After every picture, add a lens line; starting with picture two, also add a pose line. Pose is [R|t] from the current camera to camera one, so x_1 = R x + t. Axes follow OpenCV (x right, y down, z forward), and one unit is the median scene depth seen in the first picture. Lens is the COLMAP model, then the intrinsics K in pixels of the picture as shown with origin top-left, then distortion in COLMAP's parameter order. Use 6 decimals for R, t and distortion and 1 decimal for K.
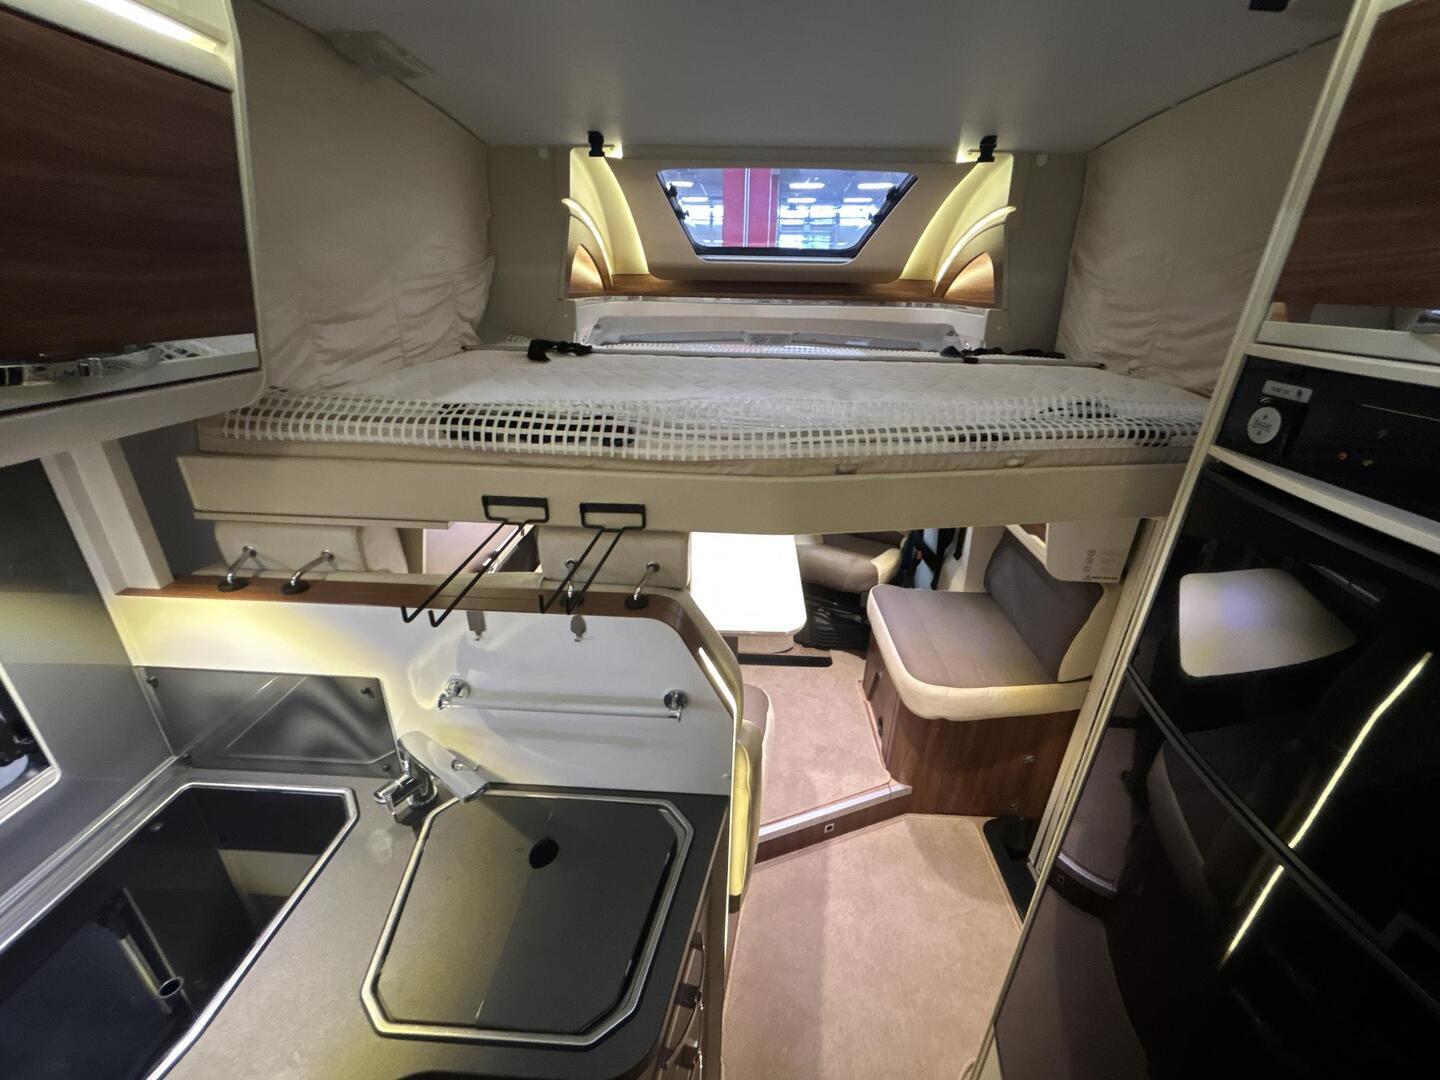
lens RADIAL K [[583.7, 0, 720.0], [0, 583.7, 540.0], [0, 0, 1]] dist [0.003965, 0.000452]
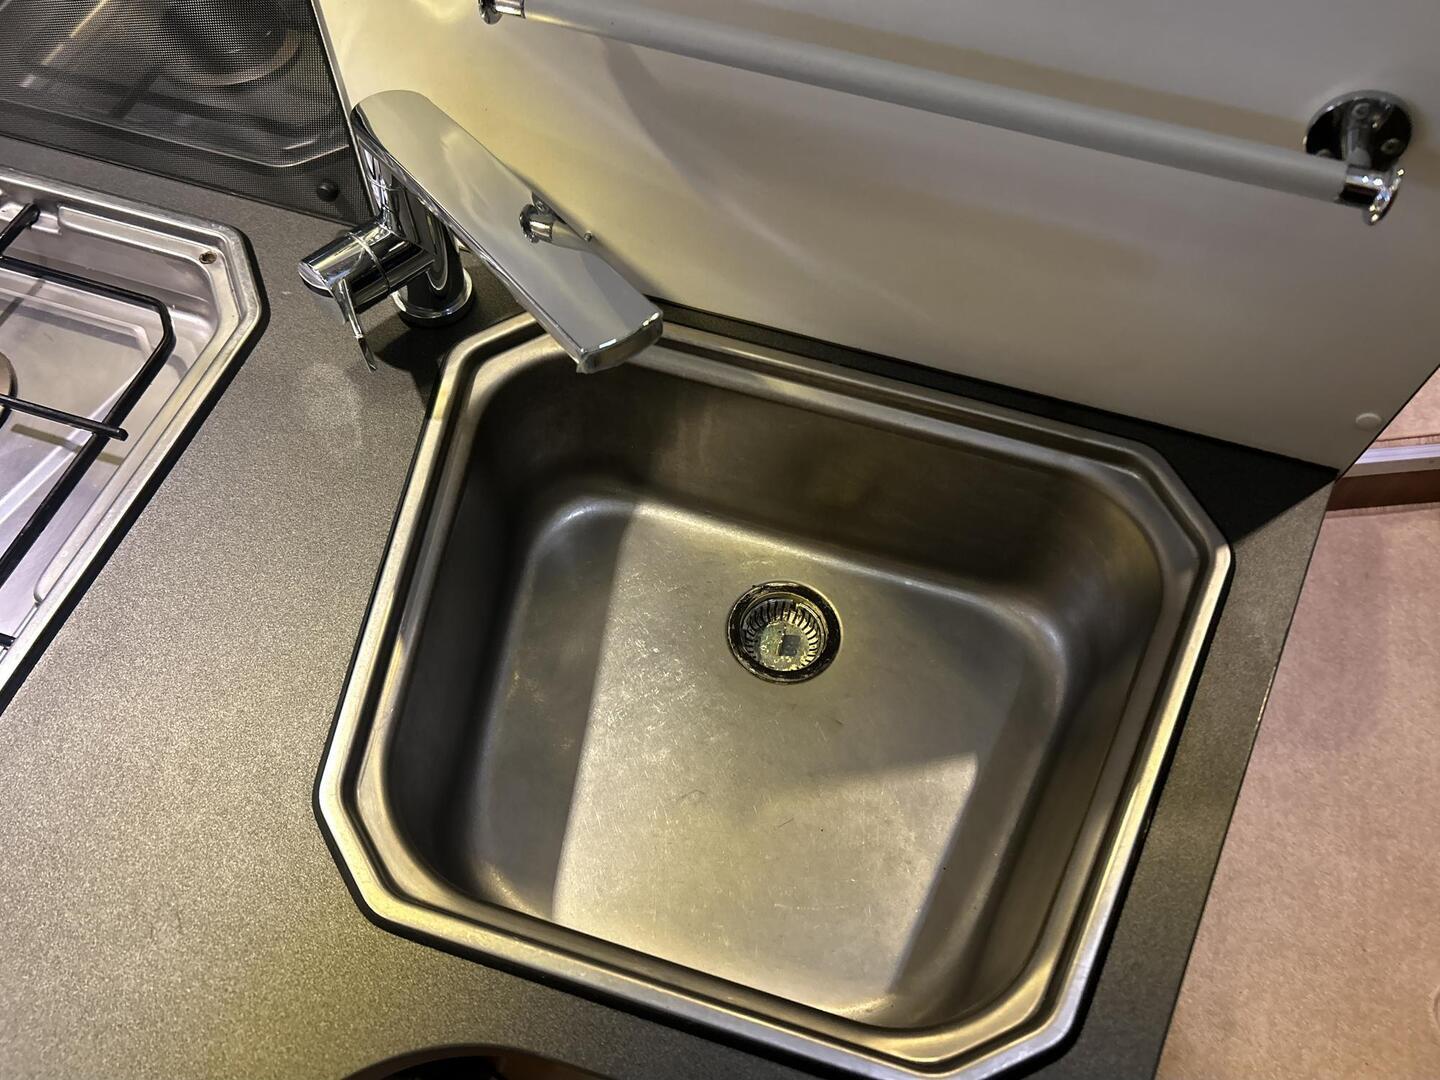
lens RADIAL K [[1133.1, 0, 720.0], [0, 1133.1, 540.0], [0, 0, 1]] dist [-0.003904, 0.001087]
pose [[0.968567, 0.216740, -0.122074, -0.246627], [-0.108202, 0.808969, 0.577808, 0.163530], [0.223988, -0.546437, 0.806992, 0.447211]]
